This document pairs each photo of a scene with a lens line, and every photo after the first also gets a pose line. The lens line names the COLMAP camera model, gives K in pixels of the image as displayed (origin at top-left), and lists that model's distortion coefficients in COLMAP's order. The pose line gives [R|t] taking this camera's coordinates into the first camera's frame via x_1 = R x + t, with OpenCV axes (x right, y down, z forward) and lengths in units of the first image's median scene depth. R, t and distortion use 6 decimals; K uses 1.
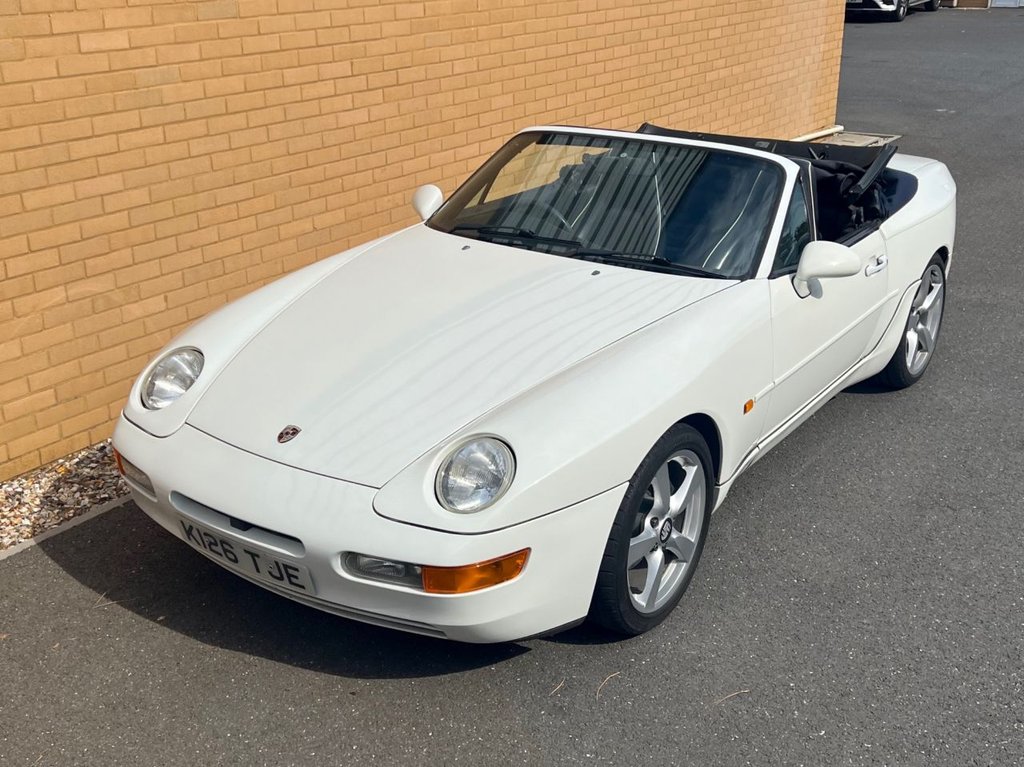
lens RADIAL K [[1171.8, 0, 517.5], [0, 1171.8, 379.0], [0, 0, 1]] dist [0.081119, -0.164115]
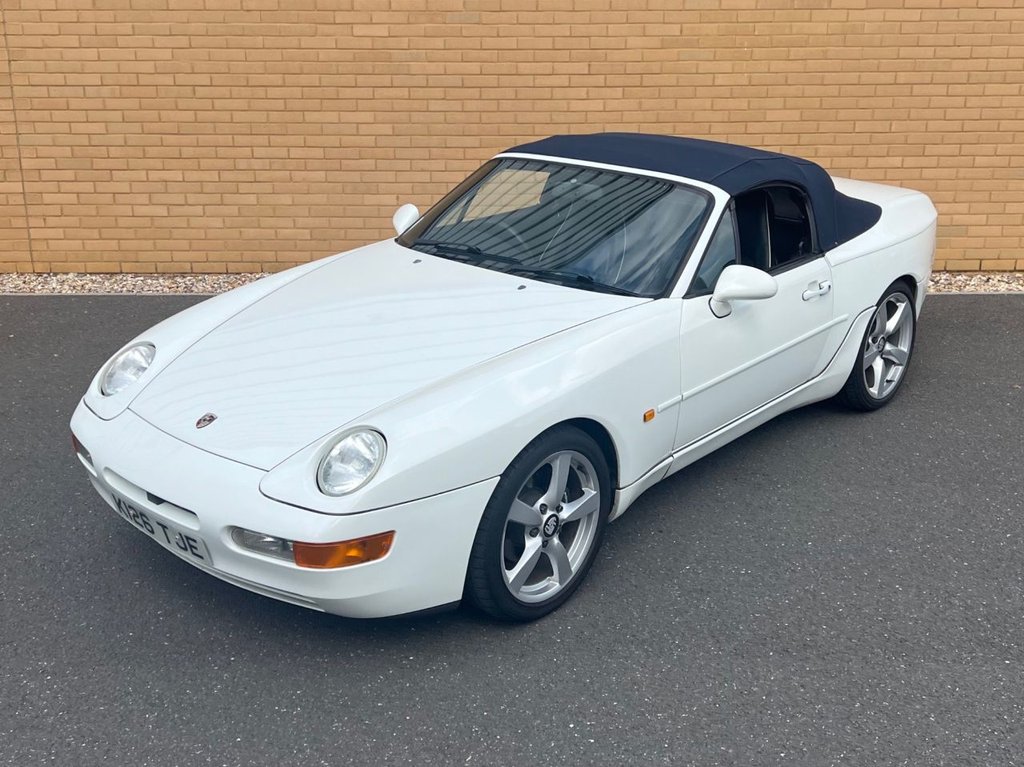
lens RADIAL K [[1152.0, 0, 517.0], [0, 1152.0, 328.9], [0, 0, 1]] dist [0.148599, -0.364933]
pose [[0.570798, 0.257090, -0.779804, 1.035894], [-0.300865, 0.949151, 0.092696, -0.093441], [0.763983, 0.181705, 0.619123, 0.207980]]
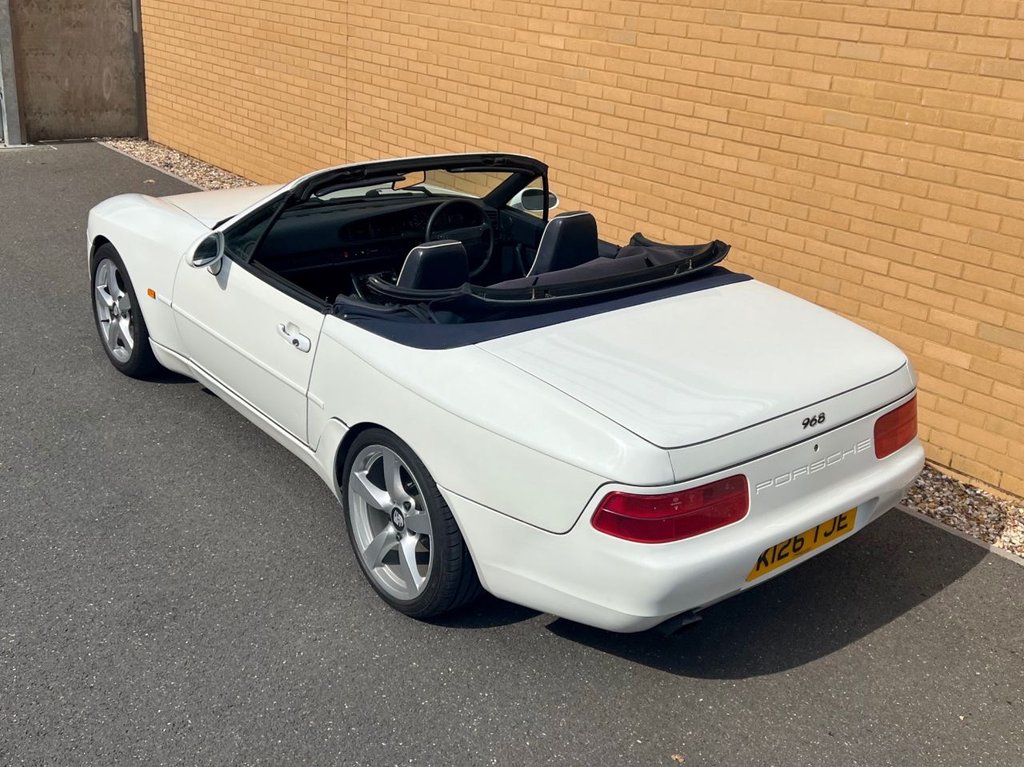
lens RADIAL K [[1100.5, 0, 532.7], [0, 1100.5, 328.9], [0, 0, 1]] dist [0.126370, -0.293358]
pose [[-0.267977, 0.312520, -0.911328, 0.986770], [-0.396697, 0.826223, 0.399984, -0.494291], [0.877963, 0.468708, -0.097433, 1.178225]]
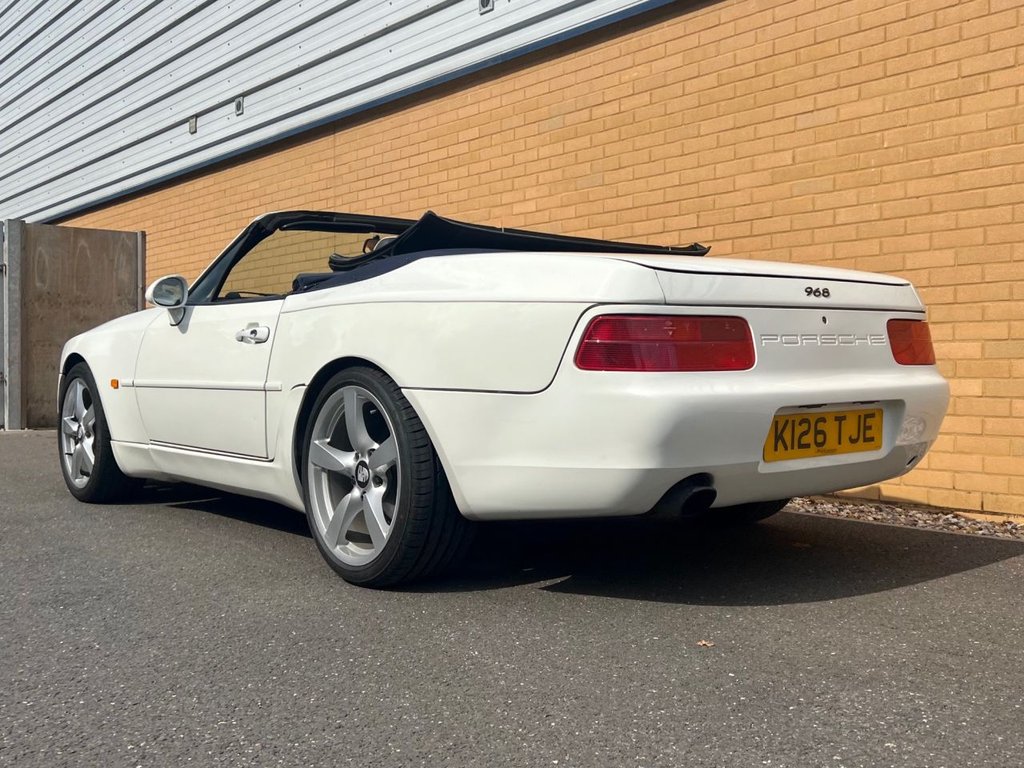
lens RADIAL K [[1055.5, 0, 522.3], [0, 1055.5, 376.8], [0, 0, 1]] dist [0.127167, -0.304462]
pose [[-0.266382, 0.018466, -0.963691, 0.948897], [-0.342382, 0.932800, 0.112515, -0.211399], [0.901008, 0.359922, -0.242158, 1.301865]]
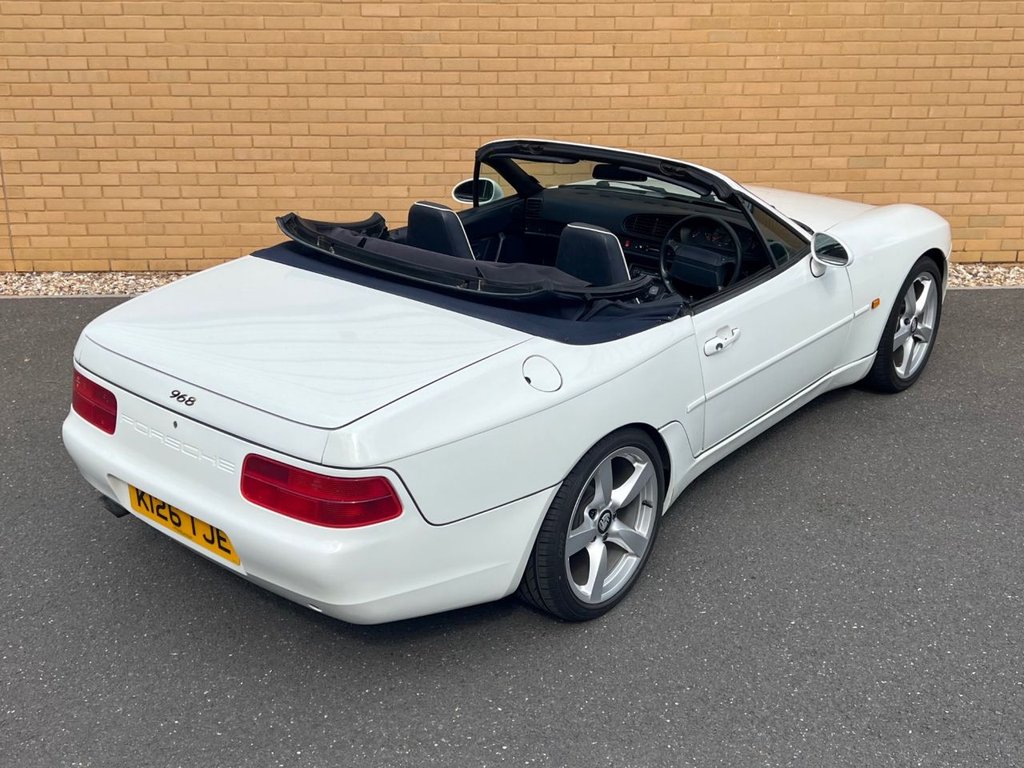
lens RADIAL K [[1142.4, 0, 518.8], [0, 1142.4, 322.1], [0, 0, 1]] dist [0.132856, -0.310455]
pose [[0.603859, 0.268607, -0.750470, 0.900238], [-0.296389, 0.949667, 0.101417, -0.096895], [0.739938, 0.161189, 0.653077, 0.202754]]
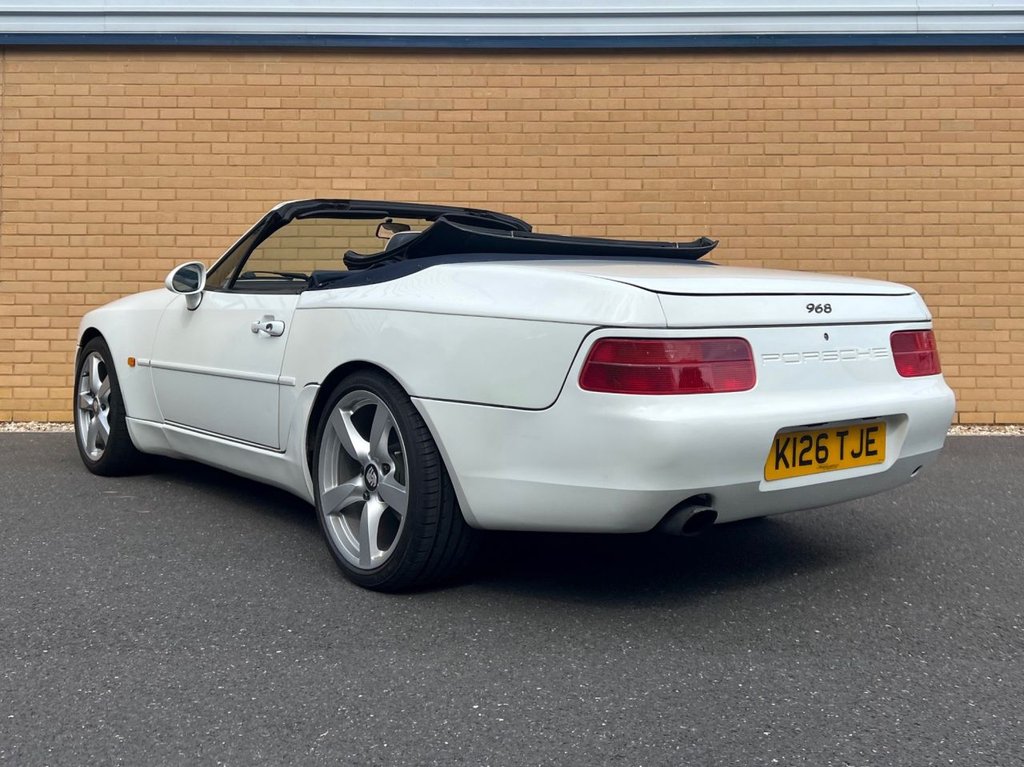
lens RADIAL K [[1042.7, 0, 516.3], [0, 1042.7, 280.1], [0, 0, 1]] dist [0.124353, -0.263226]
pose [[0.564356, -0.009087, -0.825482, 0.966687], [-0.304766, 0.927010, -0.218564, 0.097799], [0.767216, 0.374926, 0.520394, 0.400921]]
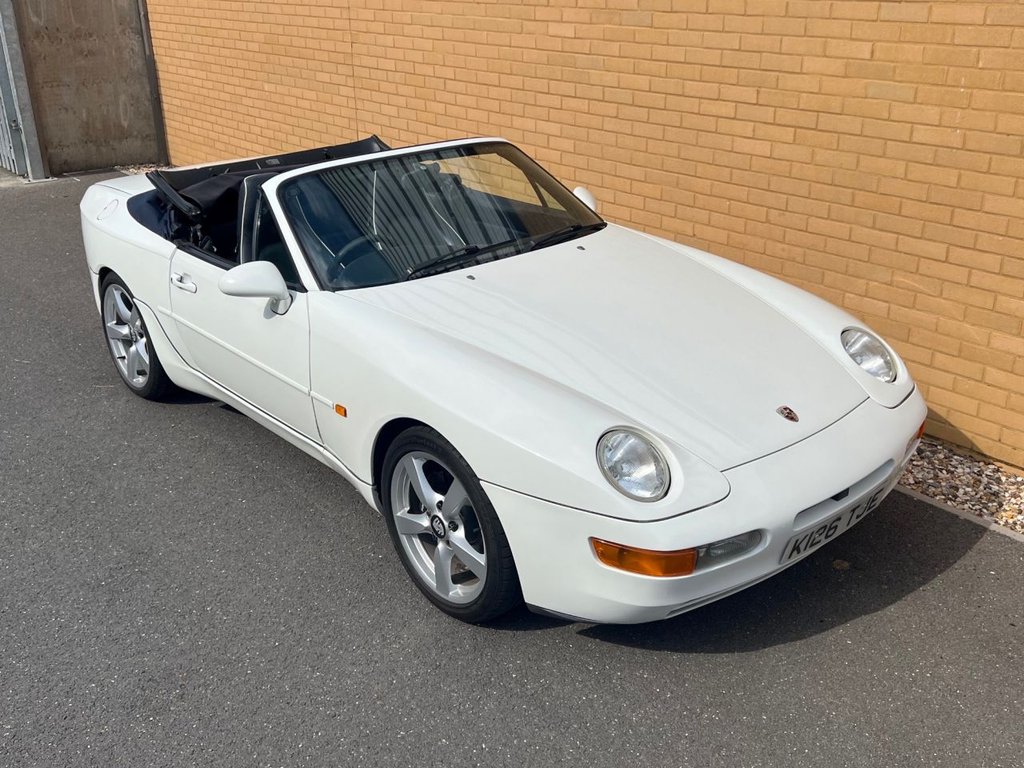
lens RADIAL K [[1050.2, 0, 512.3], [0, 1050.2, 376.6], [0, 0, 1]] dist [0.077219, -0.135331]
pose [[-0.294331, 0.379356, -0.877187, 0.868327], [-0.321940, 0.824844, 0.464743, -0.469979], [0.899846, 0.419190, -0.120647, 1.164130]]
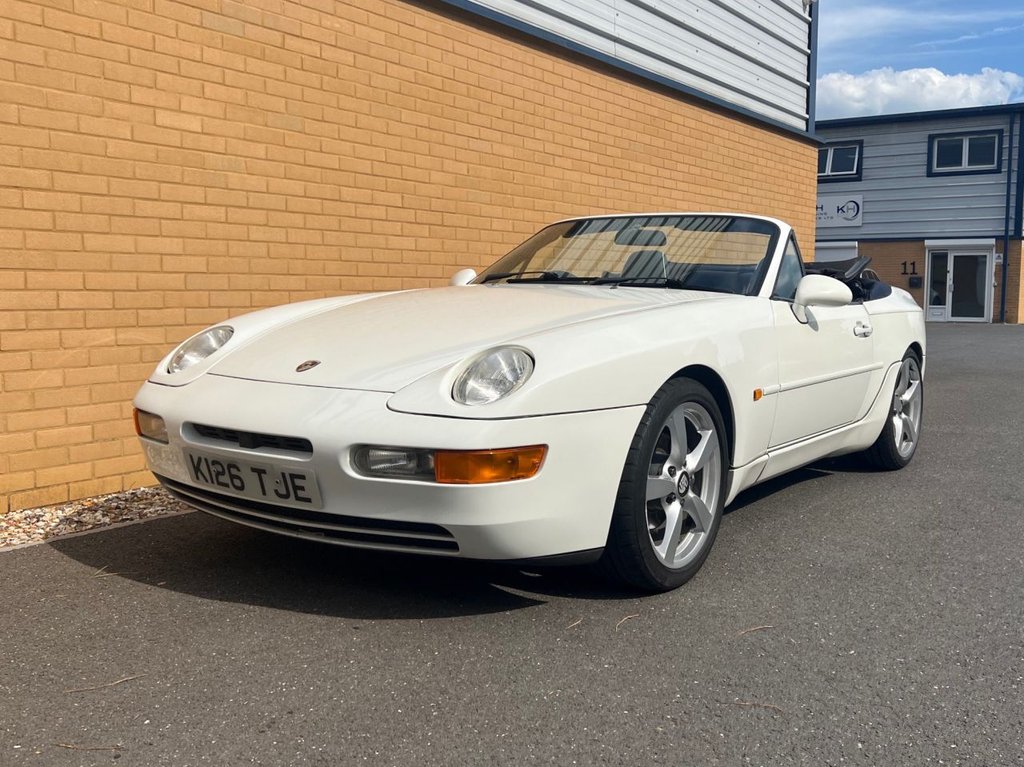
lens RADIAL K [[988.2, 0, 609.9], [0, 988.2, 387.2], [0, 0, 1]] dist [0.025732, -0.029832]
pose [[0.998155, 0.013756, 0.059147, 0.008376], [0.002400, 0.964307, -0.264777, 0.193025], [-0.060678, 0.264430, 0.962494, 0.117856]]
